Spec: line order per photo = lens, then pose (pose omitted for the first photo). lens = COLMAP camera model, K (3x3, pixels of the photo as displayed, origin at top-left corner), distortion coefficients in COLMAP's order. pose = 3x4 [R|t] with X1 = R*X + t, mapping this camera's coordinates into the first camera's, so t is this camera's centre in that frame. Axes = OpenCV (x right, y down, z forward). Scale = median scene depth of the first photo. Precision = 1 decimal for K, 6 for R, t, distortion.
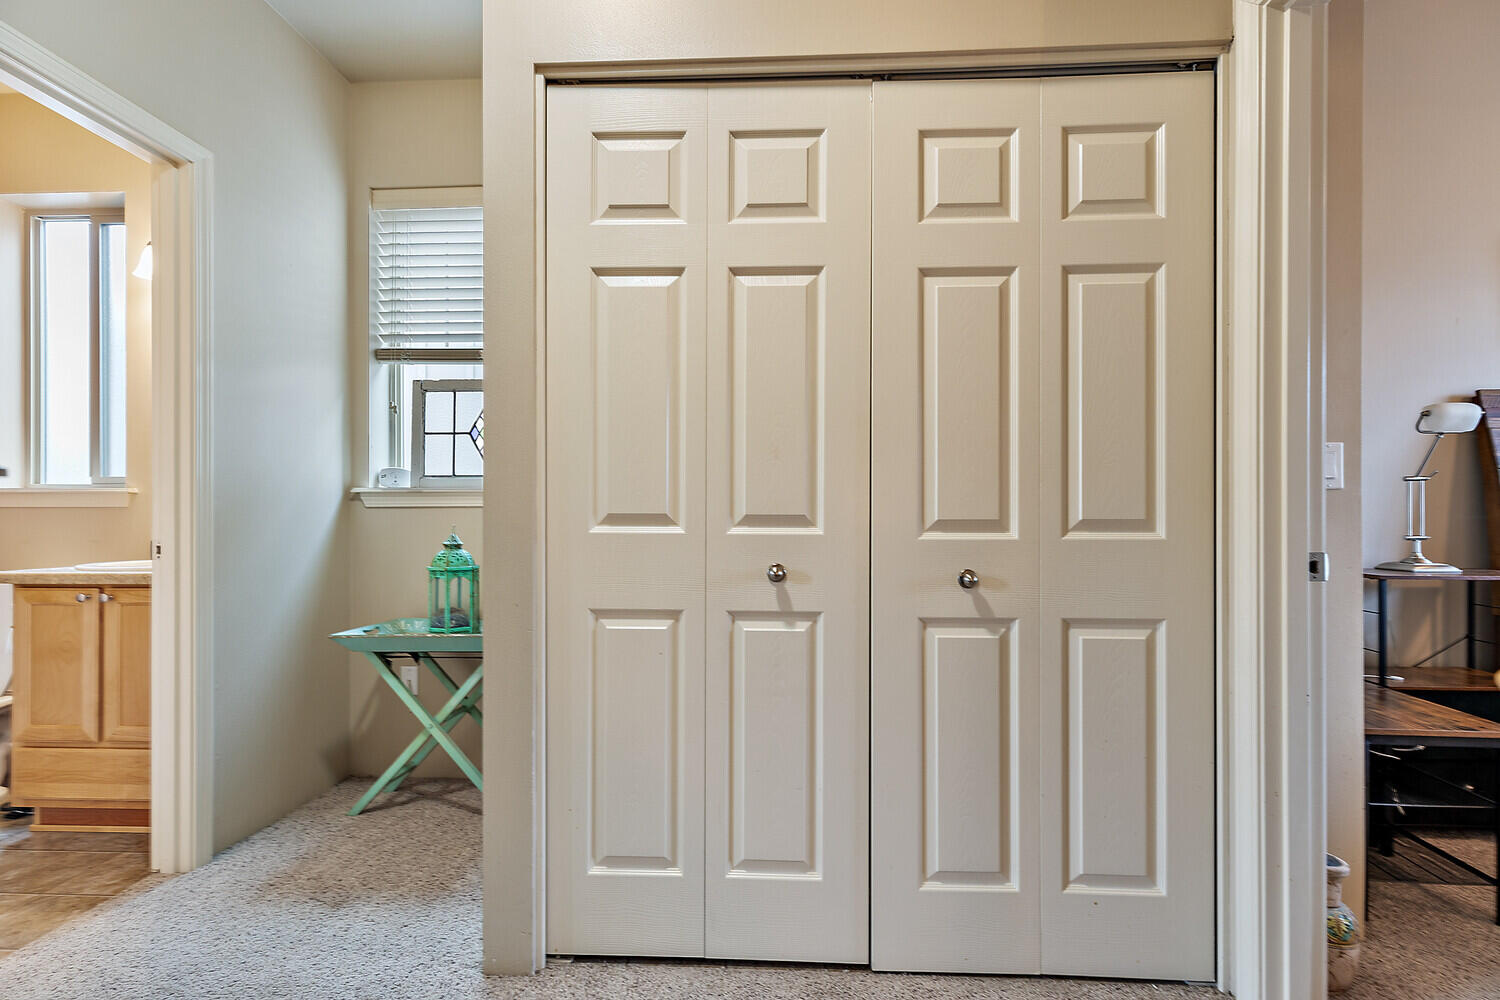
lens RADIAL K [[664.1, 0, 754.7], [0, 664.1, 514.9], [0, 0, 1]] dist [0.004879, 0.000266]
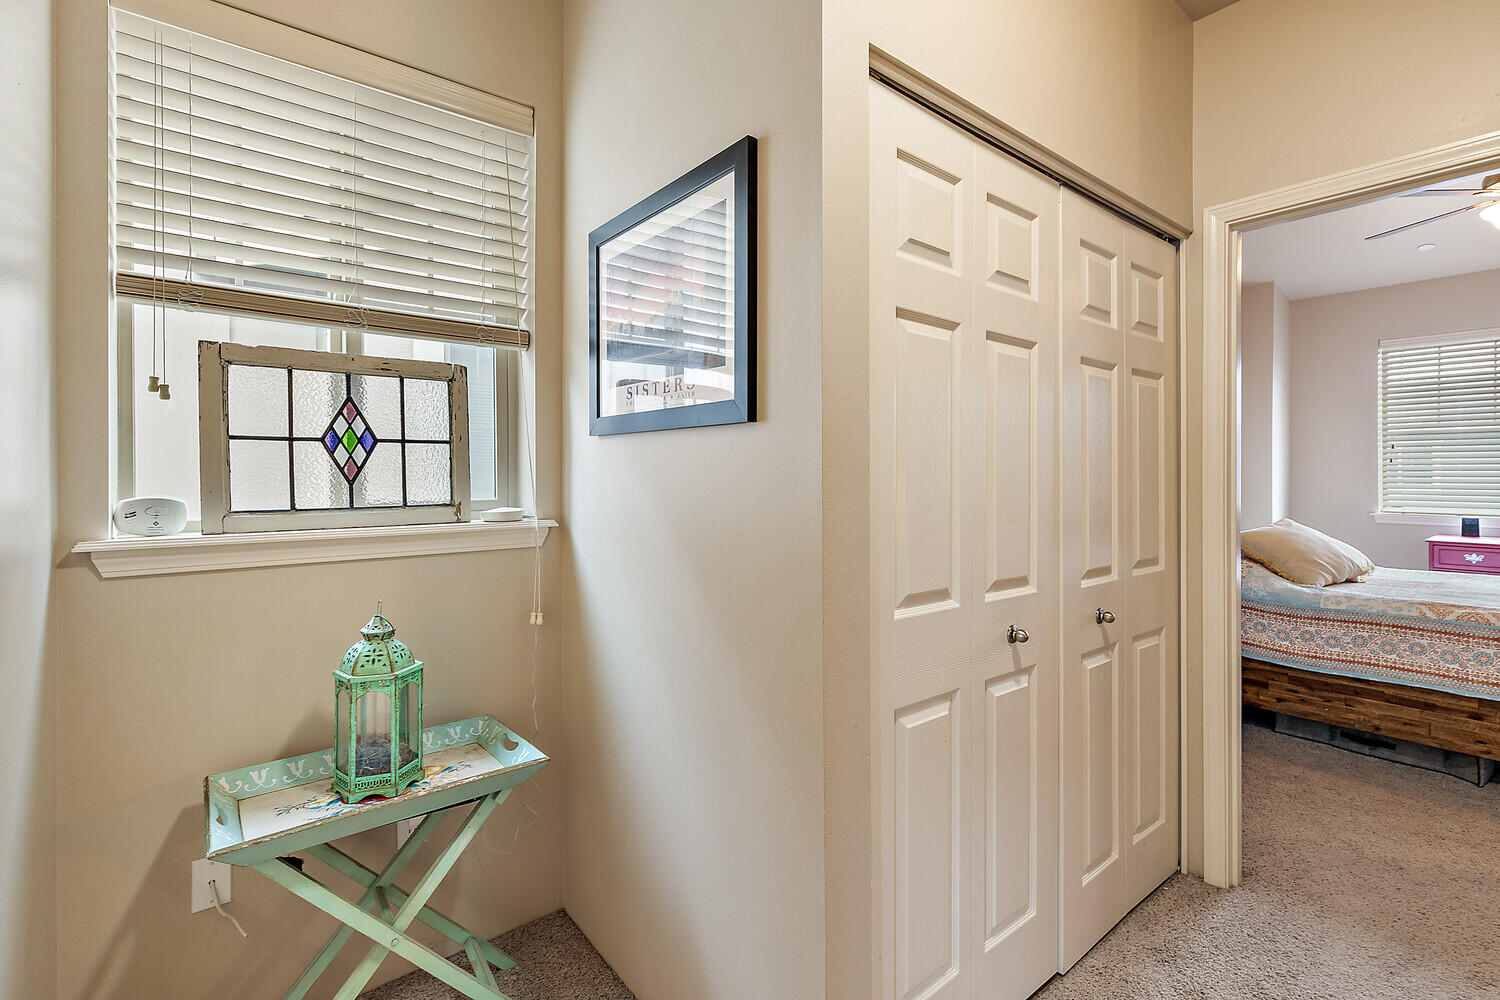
lens RADIAL K [[683.9, 0, 751.0], [0, 683.9, 477.9], [0, 0, 1]] dist [0.001554, 0.000091]
pose [[0.750450, -0.002831, 0.660921, -0.560653], [0.000879, 0.999994, 0.003285, -0.091551], [-0.660927, -0.001884, 0.750448, 0.272293]]
